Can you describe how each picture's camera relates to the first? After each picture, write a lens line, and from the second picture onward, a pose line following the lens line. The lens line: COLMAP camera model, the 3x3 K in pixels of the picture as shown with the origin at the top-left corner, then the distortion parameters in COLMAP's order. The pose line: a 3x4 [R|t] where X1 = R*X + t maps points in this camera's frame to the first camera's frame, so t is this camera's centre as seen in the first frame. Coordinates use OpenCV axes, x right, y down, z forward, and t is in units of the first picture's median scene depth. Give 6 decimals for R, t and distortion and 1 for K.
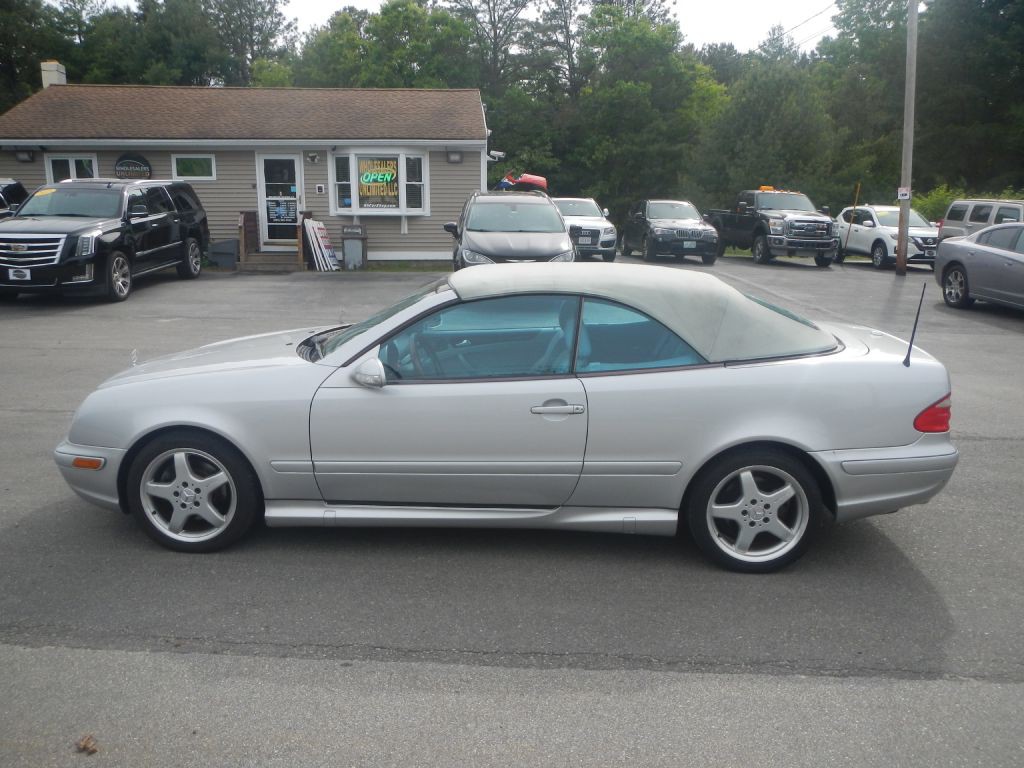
lens RADIAL K [[836.9, 0, 512.0], [0, 836.9, 384.0], [0, 0, 1]] dist [-0.006339, -0.001433]
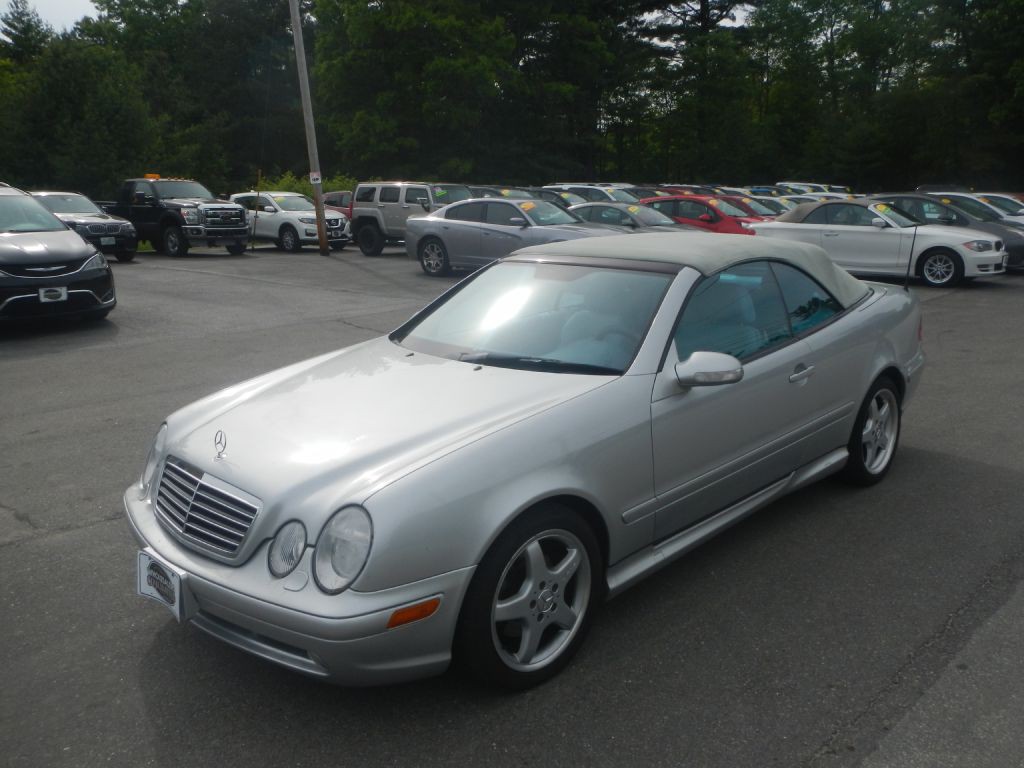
lens RADIAL K [[835.8, 0, 514.8], [0, 835.8, 389.1], [0, 0, 1]] dist [-0.008422, -0.003921]
pose [[0.671862, -0.192582, 0.715202, -0.185758], [0.181088, 0.979012, 0.093504, -0.022265], [-0.718199, 0.066692, 0.692635, 0.115878]]
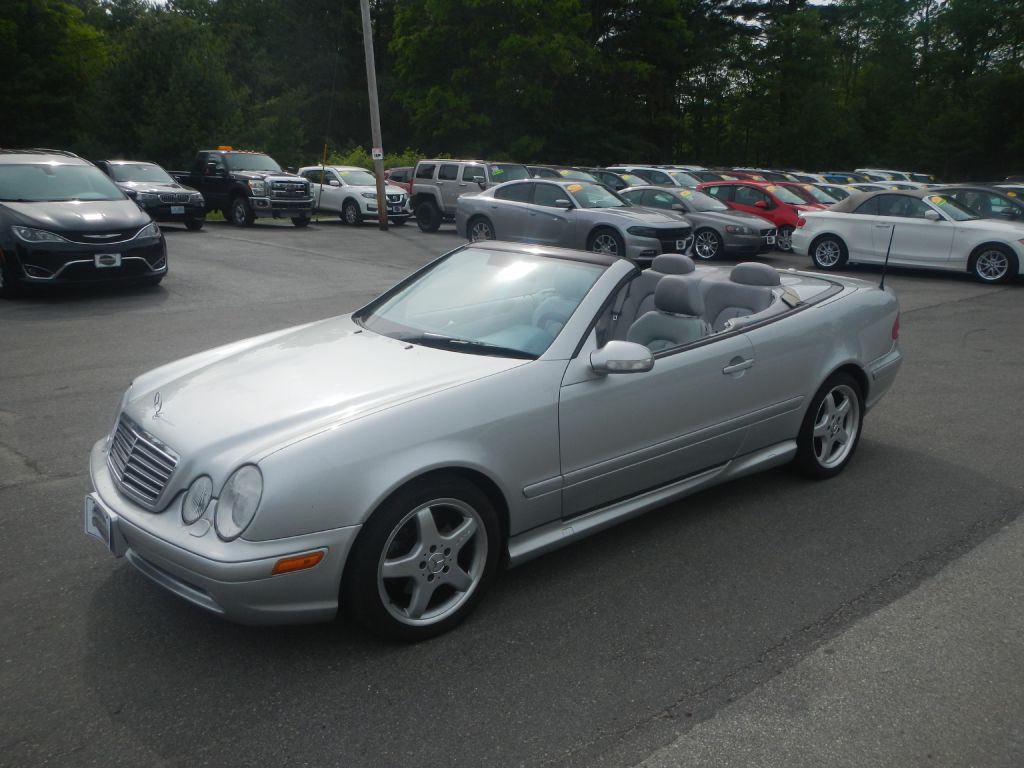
lens RADIAL K [[836.8, 0, 510.9], [0, 836.8, 384.9], [0, 0, 1]] dist [-0.002327, -0.008479]
pose [[0.741368, -0.172948, 0.648431, -0.171880], [0.143227, 0.984737, 0.098891, -0.018566], [-0.655637, 0.019559, 0.754823, 0.084721]]
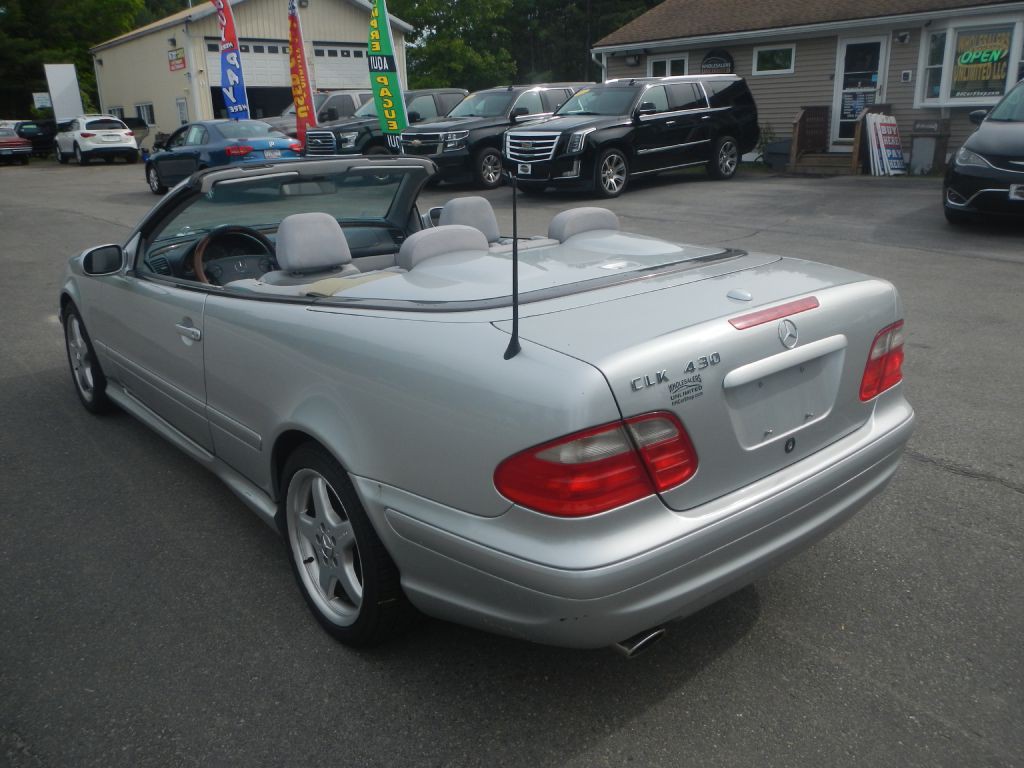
lens RADIAL K [[840.9, 0, 508.5], [0, 840.9, 384.5], [0, 0, 1]] dist [-0.011299, 0.001150]
pose [[0.672023, 0.200360, -0.712910, 0.162578], [-0.123325, 0.979539, 0.159043, -0.016103], [0.730189, -0.018961, 0.682982, 0.135668]]
